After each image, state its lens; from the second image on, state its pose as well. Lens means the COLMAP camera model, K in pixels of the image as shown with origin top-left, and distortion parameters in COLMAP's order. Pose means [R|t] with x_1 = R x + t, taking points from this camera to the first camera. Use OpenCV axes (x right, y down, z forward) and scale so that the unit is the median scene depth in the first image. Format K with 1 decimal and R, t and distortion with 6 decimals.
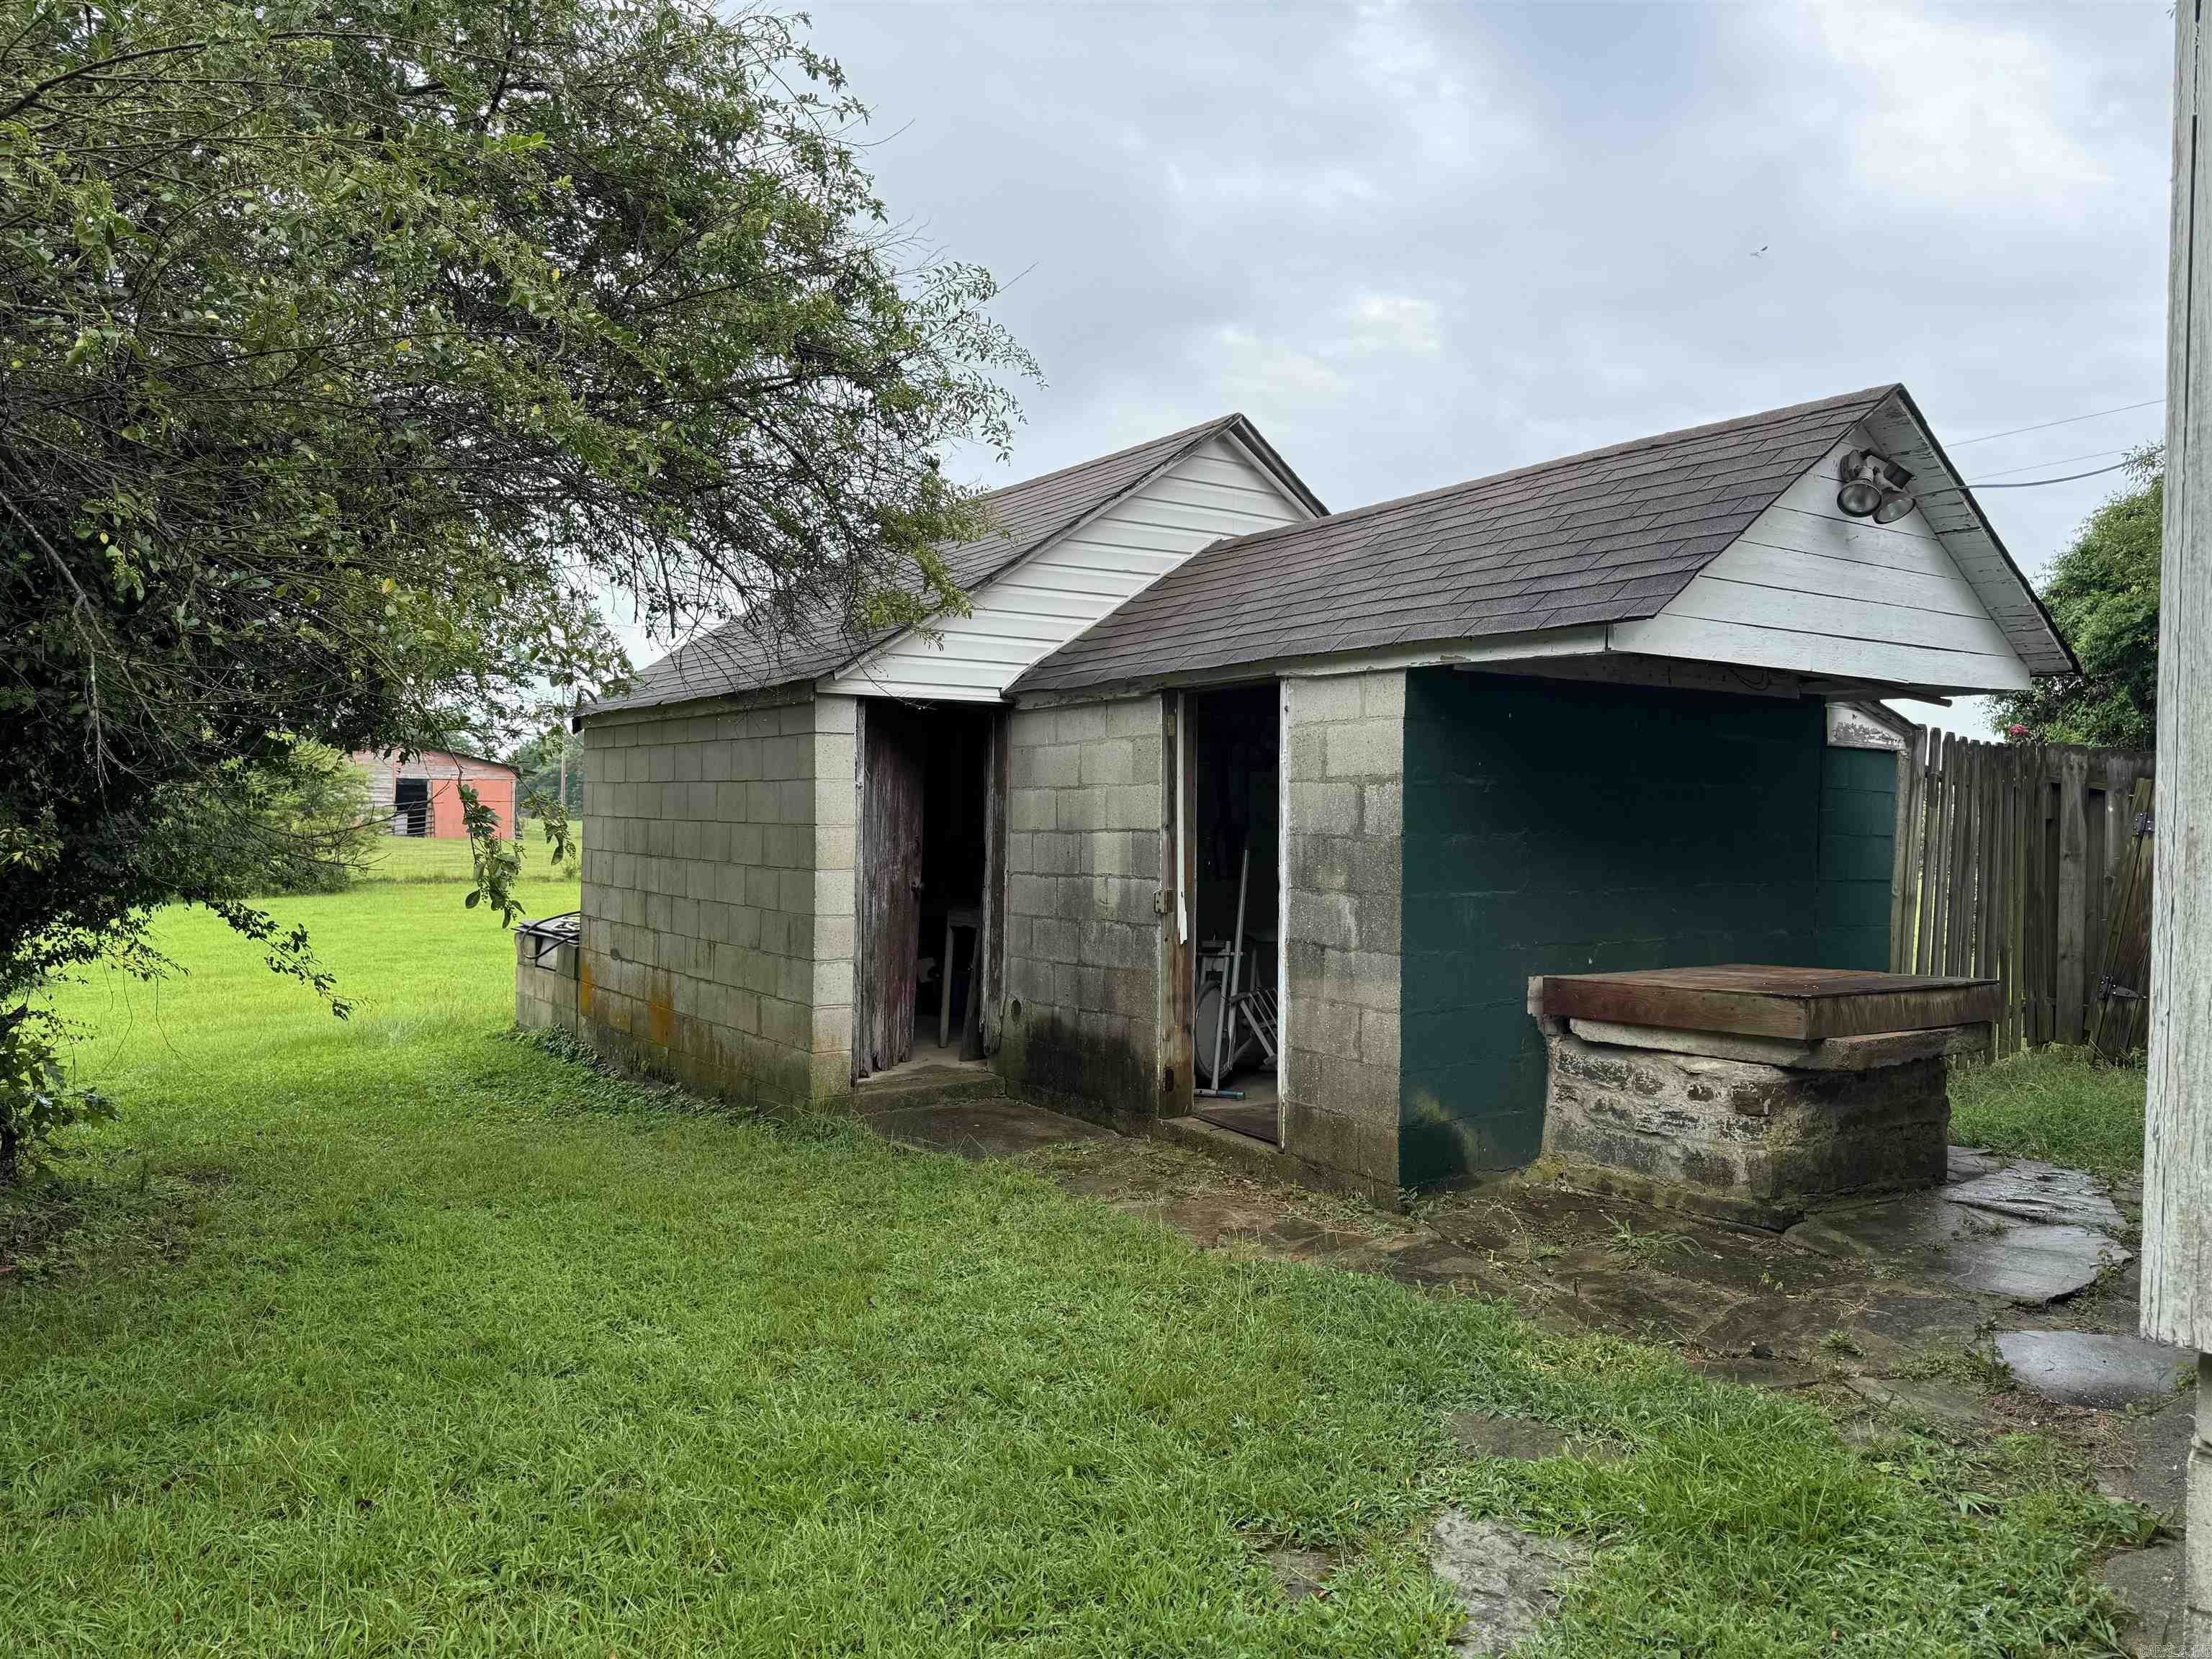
lens RADIAL K [[1569.9, 0, 1106.0], [0, 1569.9, 829.5], [0, 0, 1]] dist [0.009725, 0.001449]
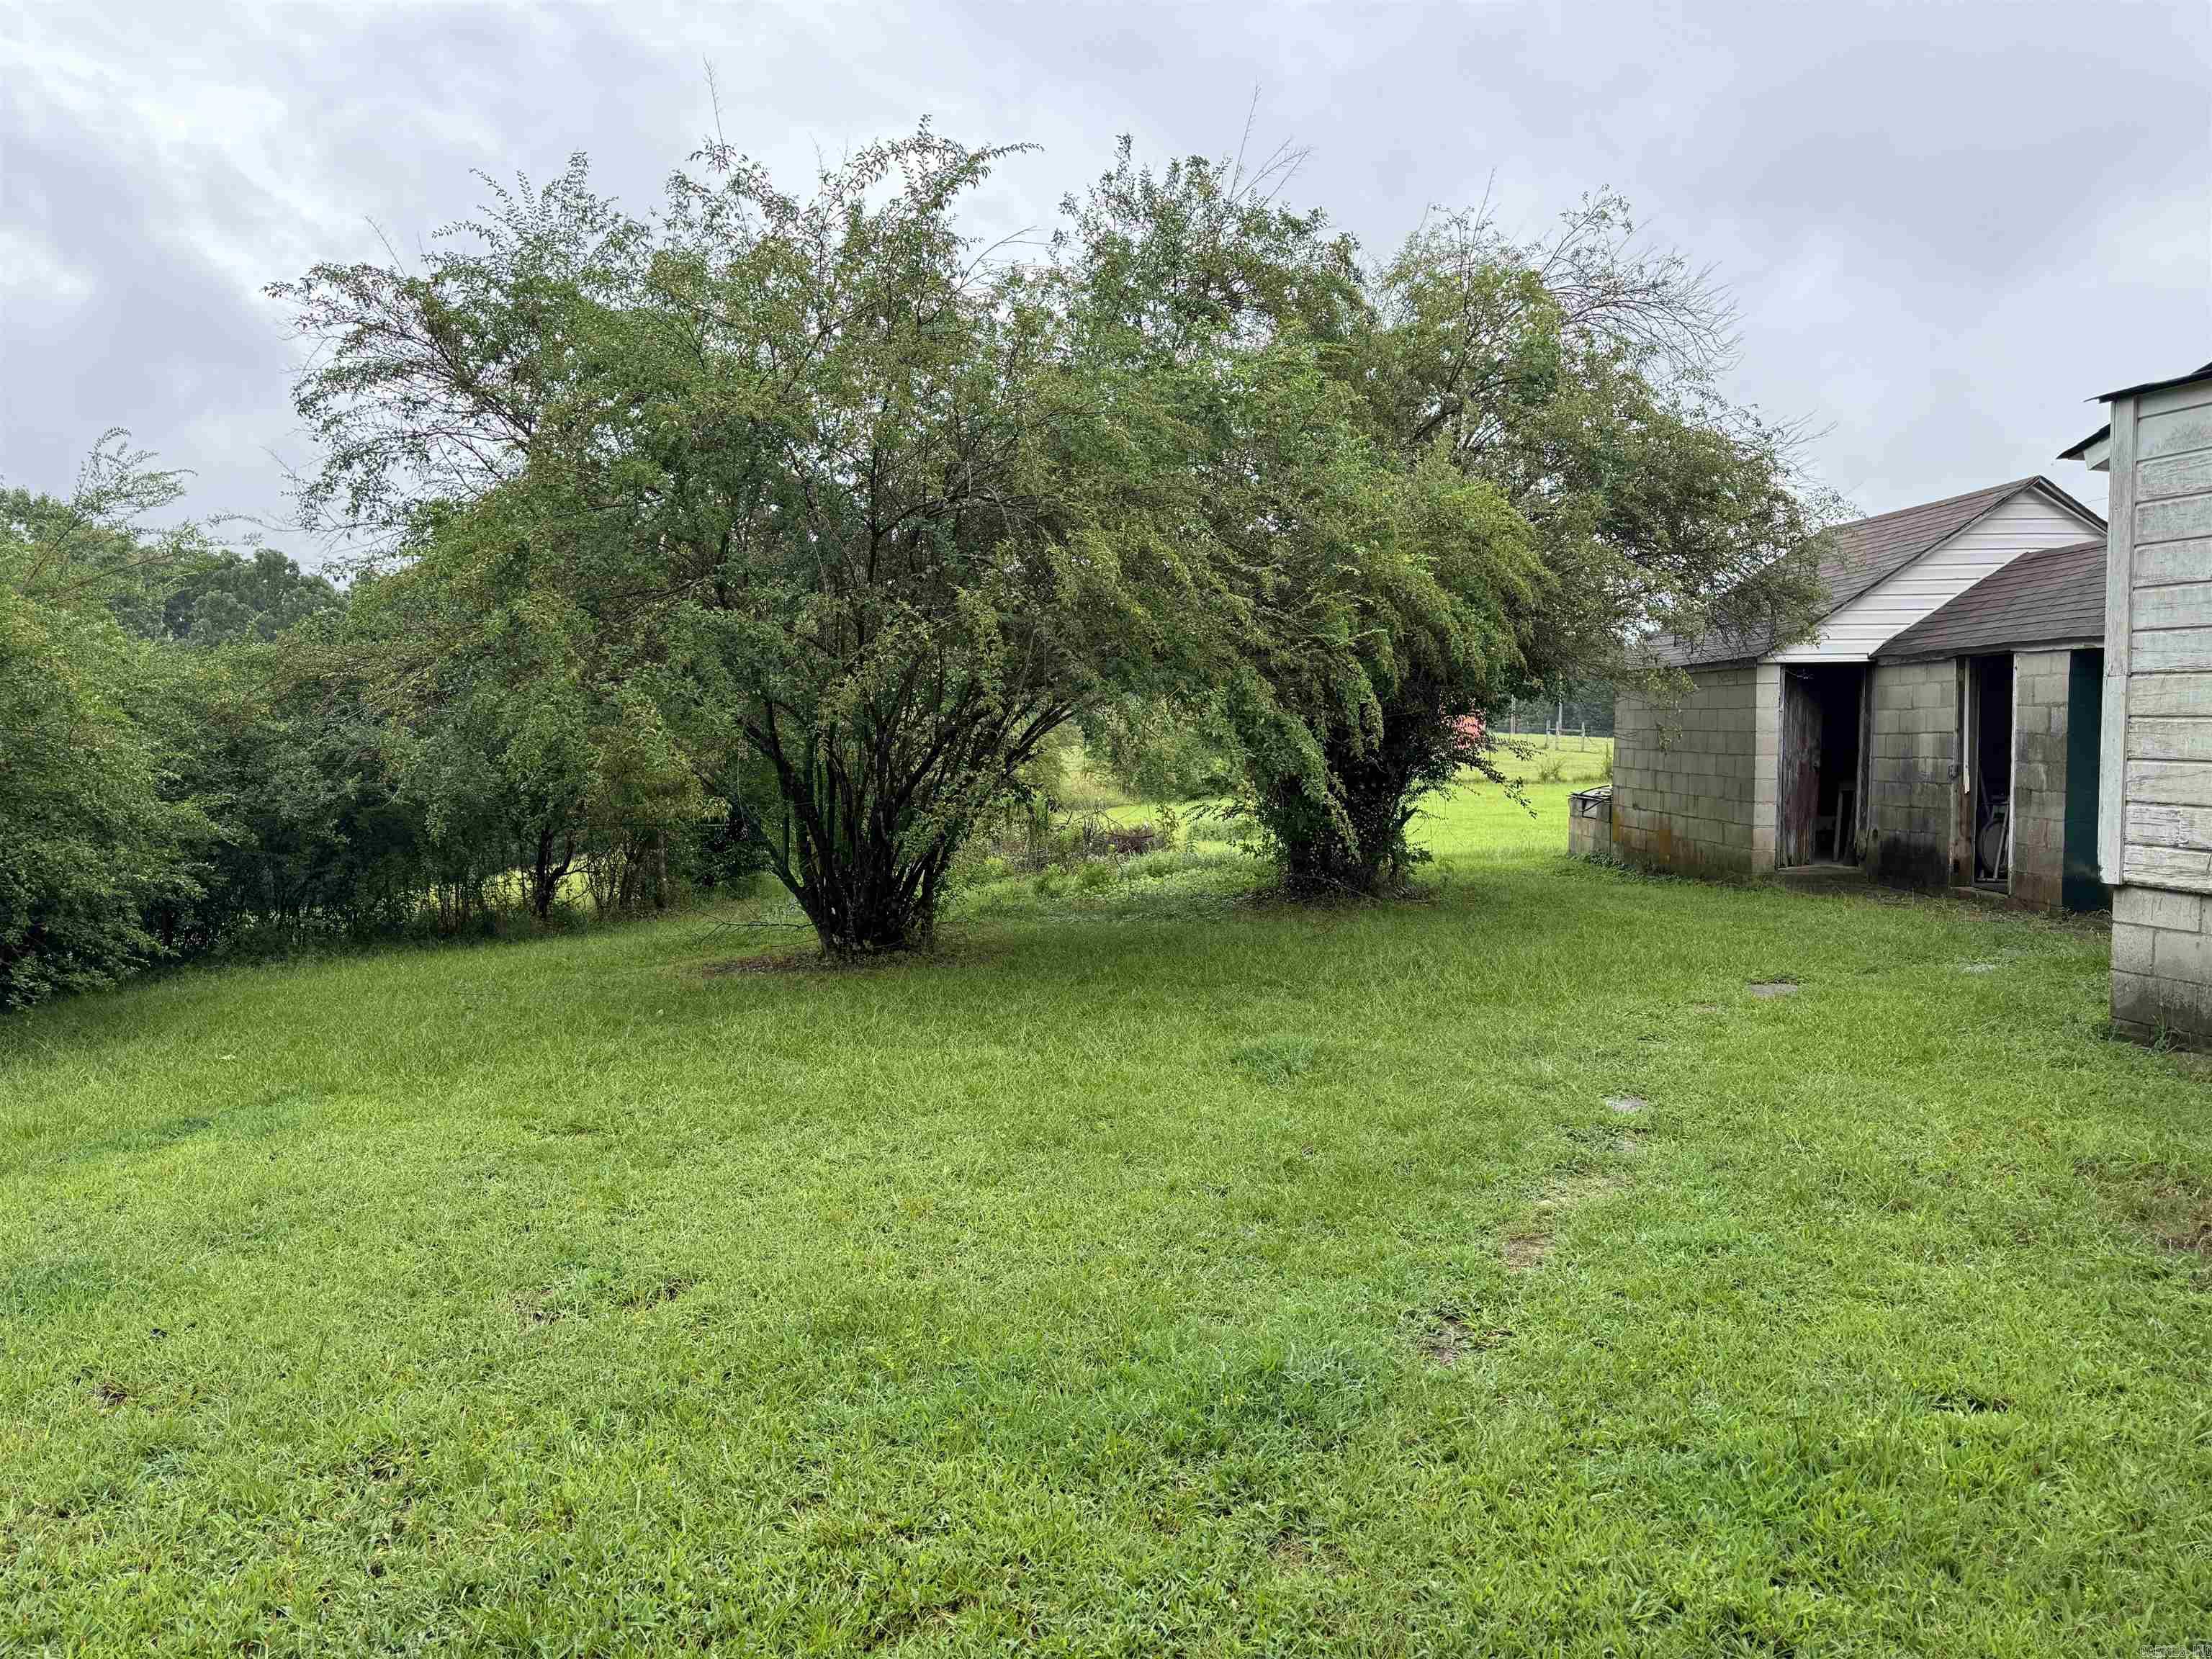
lens RADIAL K [[1569.9, 0, 1106.0], [0, 1569.9, 829.5], [0, 0, 1]] dist [0.009725, 0.001449]
pose [[0.837550, 0.022413, -0.545901, 0.195574], [0.008041, 0.998544, 0.053333, 0.007459], [0.546302, -0.049058, 0.836151, -1.017997]]
